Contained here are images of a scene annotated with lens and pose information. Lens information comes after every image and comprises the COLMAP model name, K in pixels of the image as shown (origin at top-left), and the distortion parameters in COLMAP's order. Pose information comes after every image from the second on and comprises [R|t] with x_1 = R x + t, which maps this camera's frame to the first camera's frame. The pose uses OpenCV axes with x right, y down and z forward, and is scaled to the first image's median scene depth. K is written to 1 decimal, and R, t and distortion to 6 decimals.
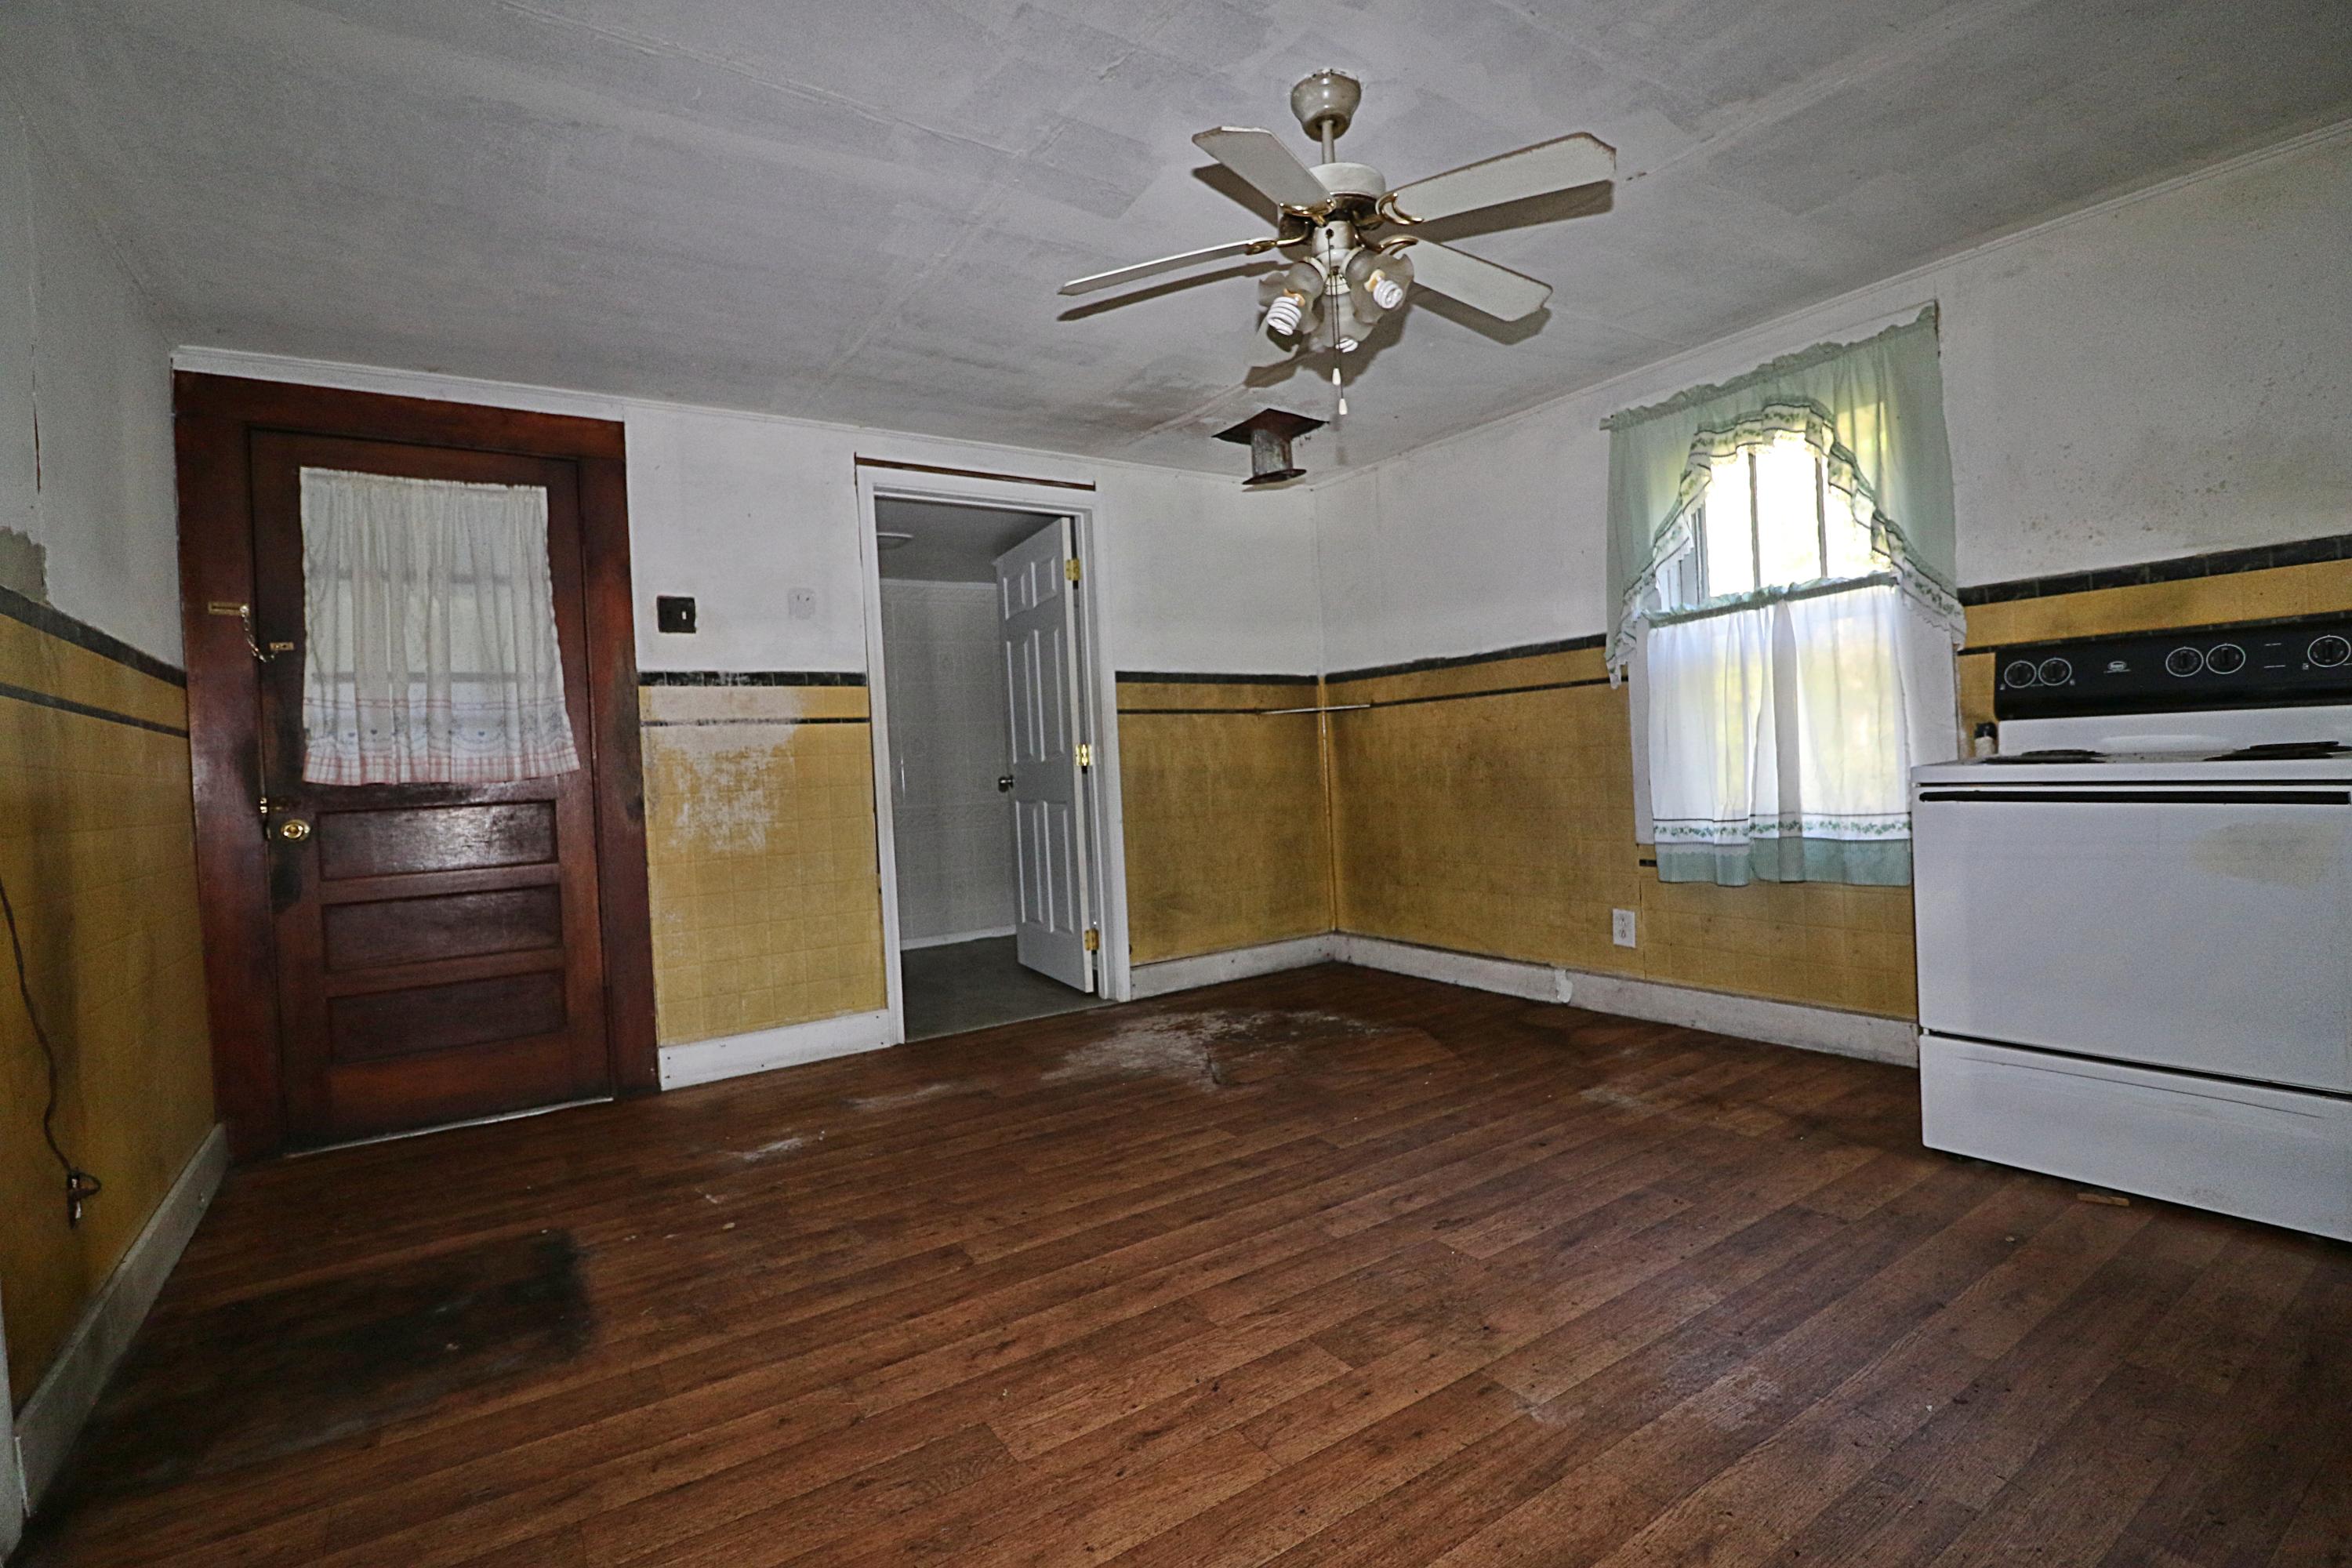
lens RADIAL K [[1073.4, 0, 1178.8], [0, 1073.4, 777.0], [0, 0, 1]] dist [-0.000614, -0.012483]
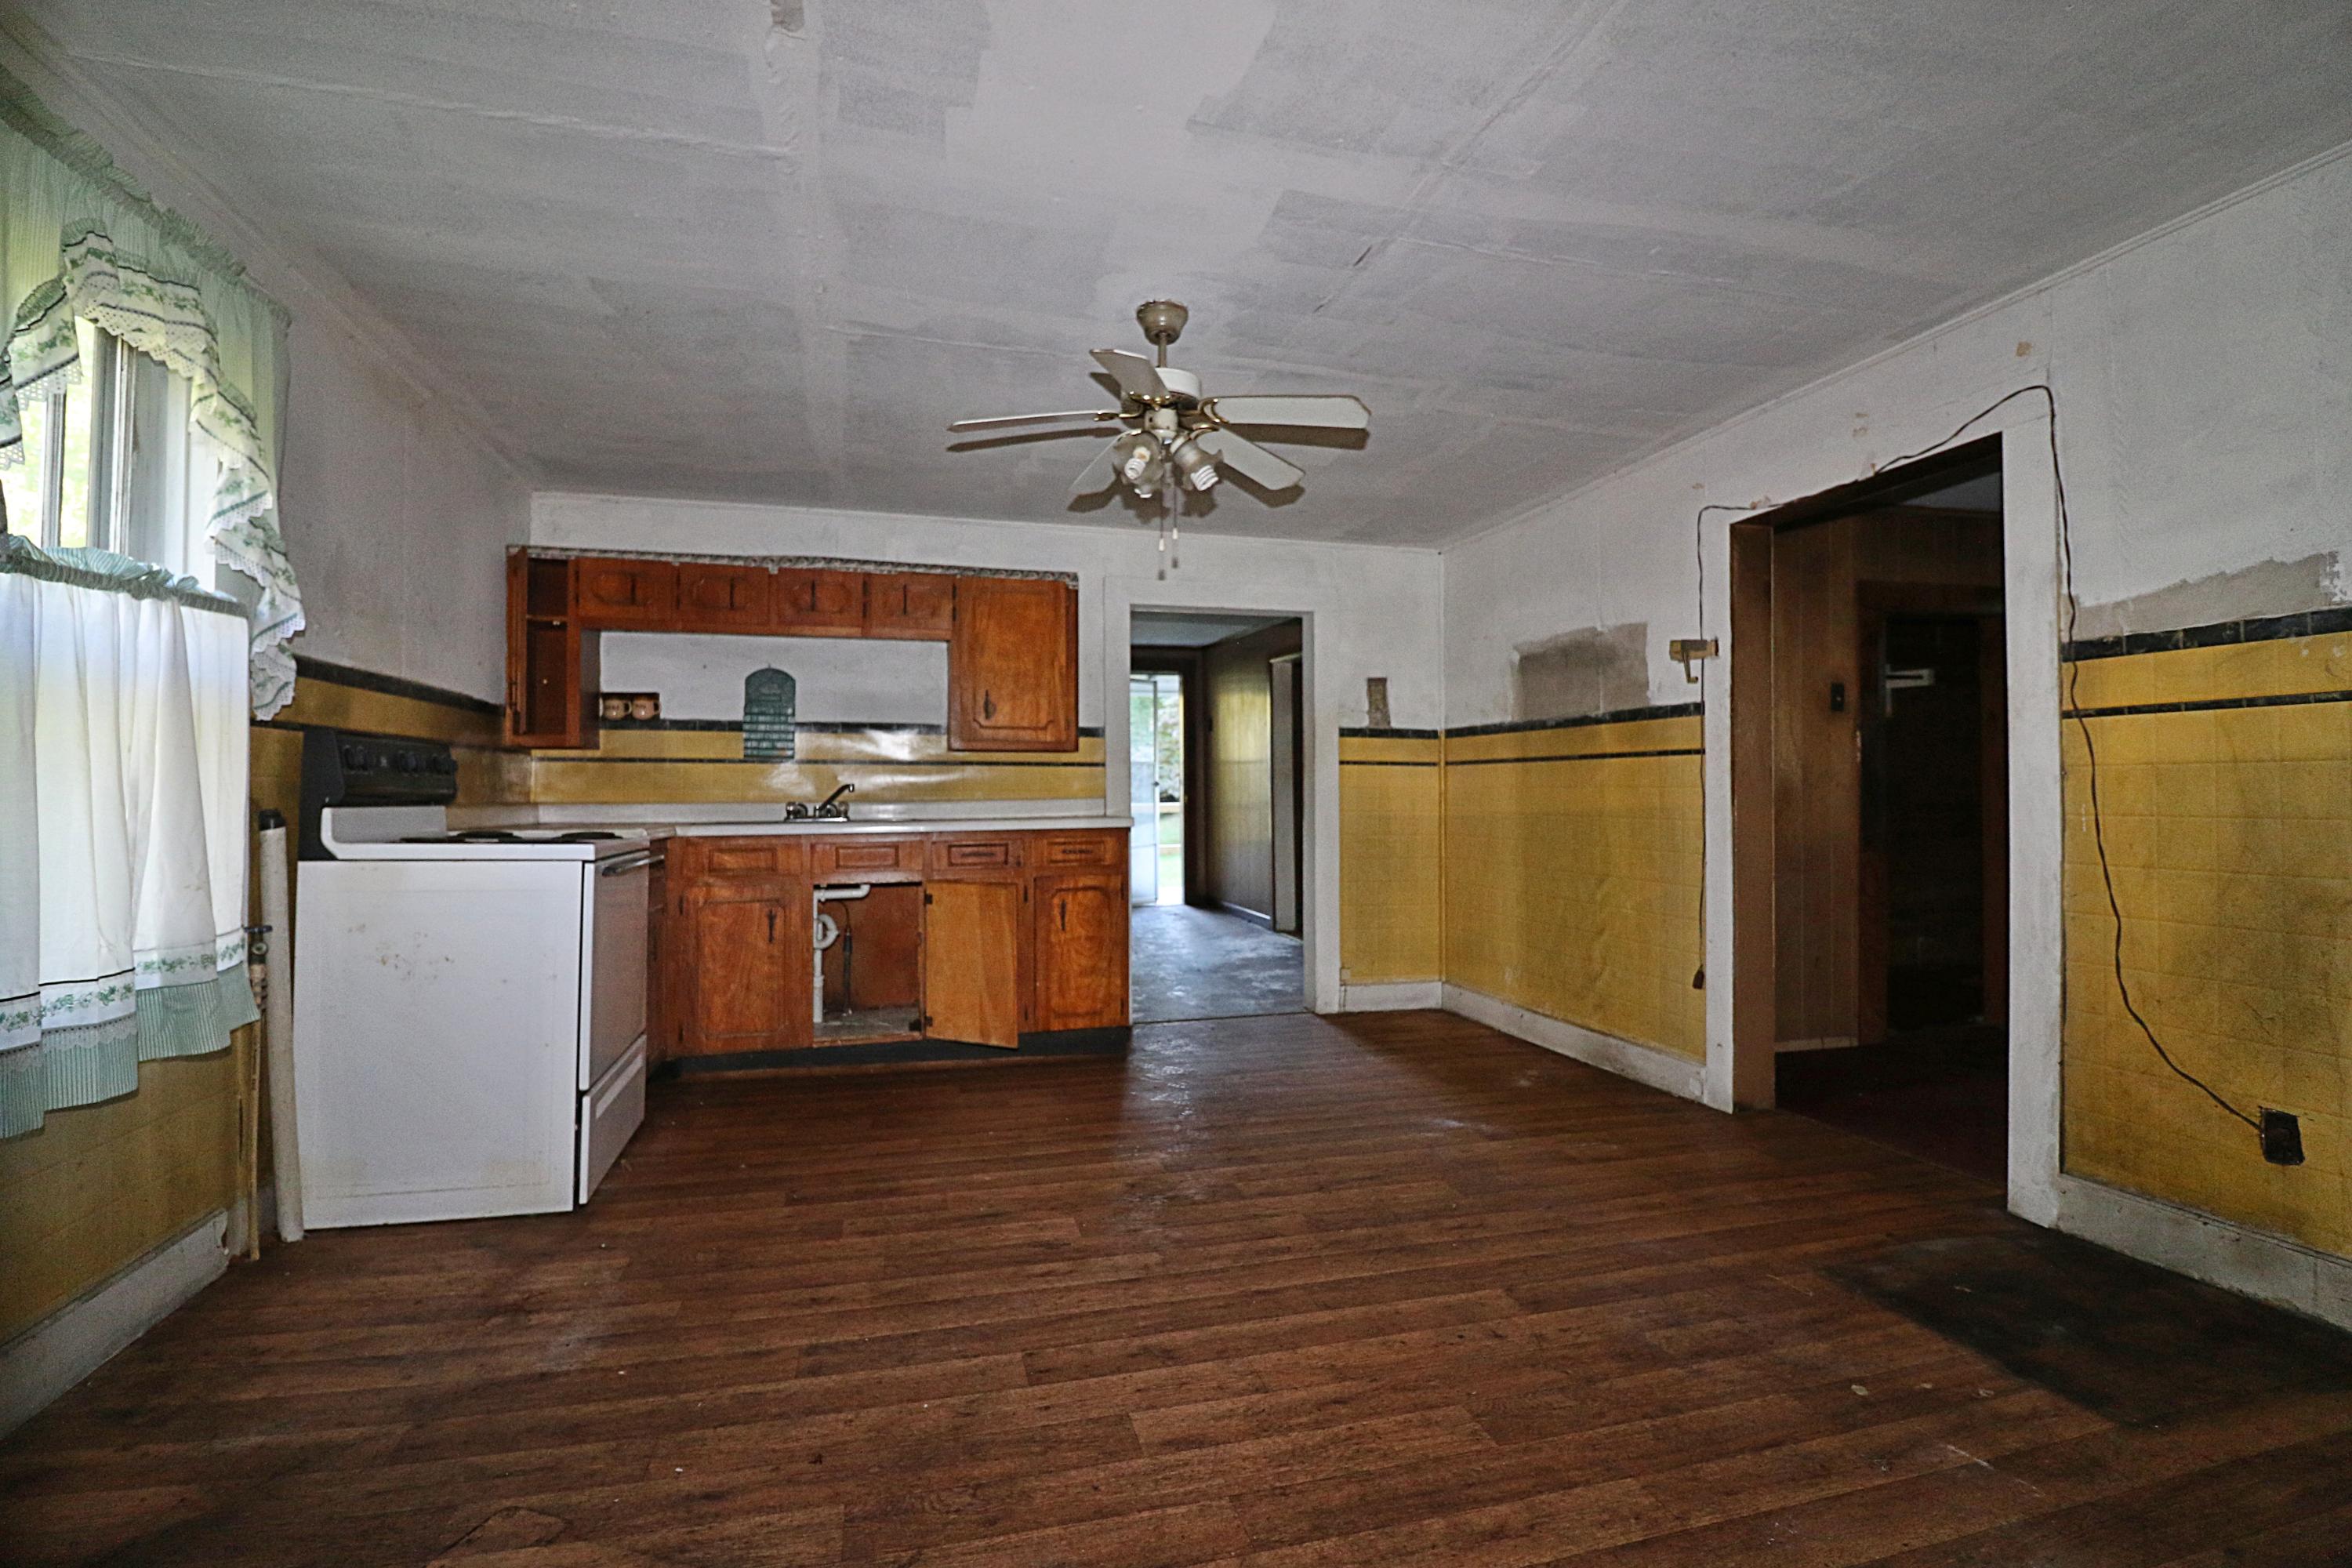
lens RADIAL K [[1089.0, 0, 1176.0], [0, 1089.0, 784.0], [0, 0, 1]] dist [-0.000588, -0.022368]
pose [[-0.944130, 0.055073, 0.324939, -0.200941], [0.054448, 0.998456, -0.011024, -0.023645], [-0.325045, 0.007284, -0.945671, 1.608203]]
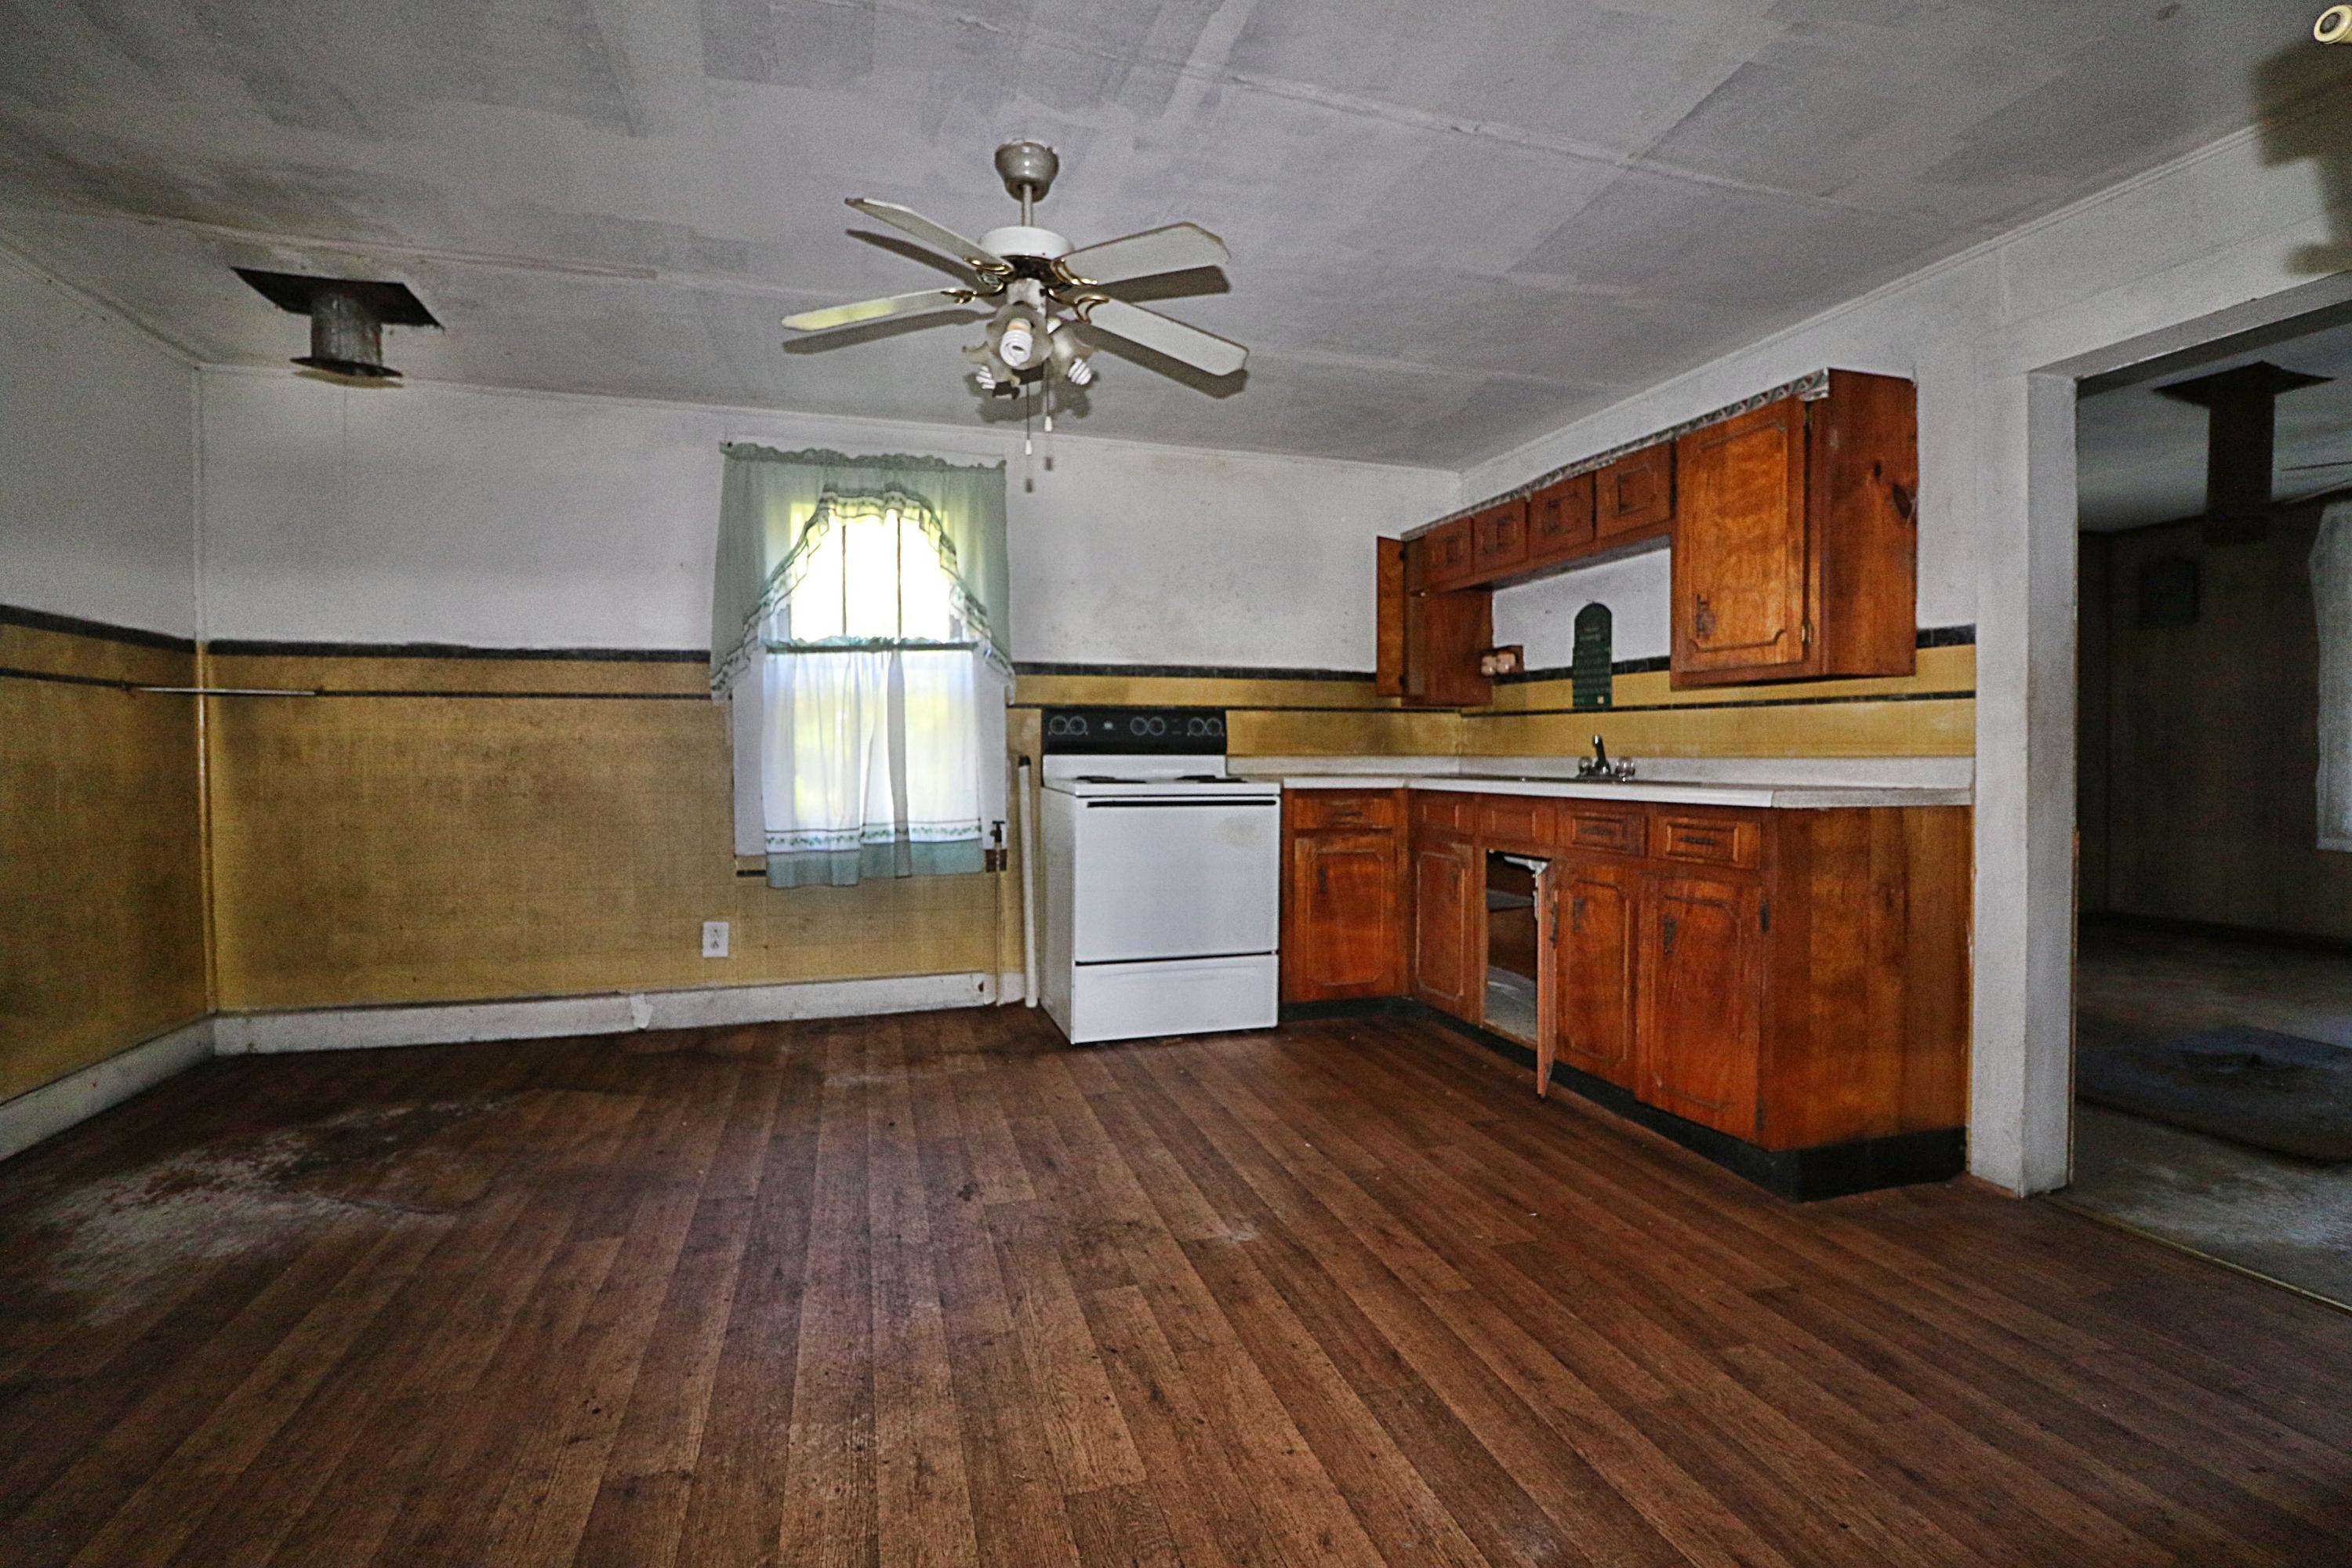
lens RADIAL K [[1073.4, 0, 1178.8], [0, 1073.4, 777.0], [0, 0, 1]] dist [-0.000614, -0.012483]
pose [[0.292336, 0.023671, 0.956023, -0.600517], [-0.000952, 0.999700, -0.024462, 0.014112], [-0.956315, 0.006241, 0.292271, 0.378388]]
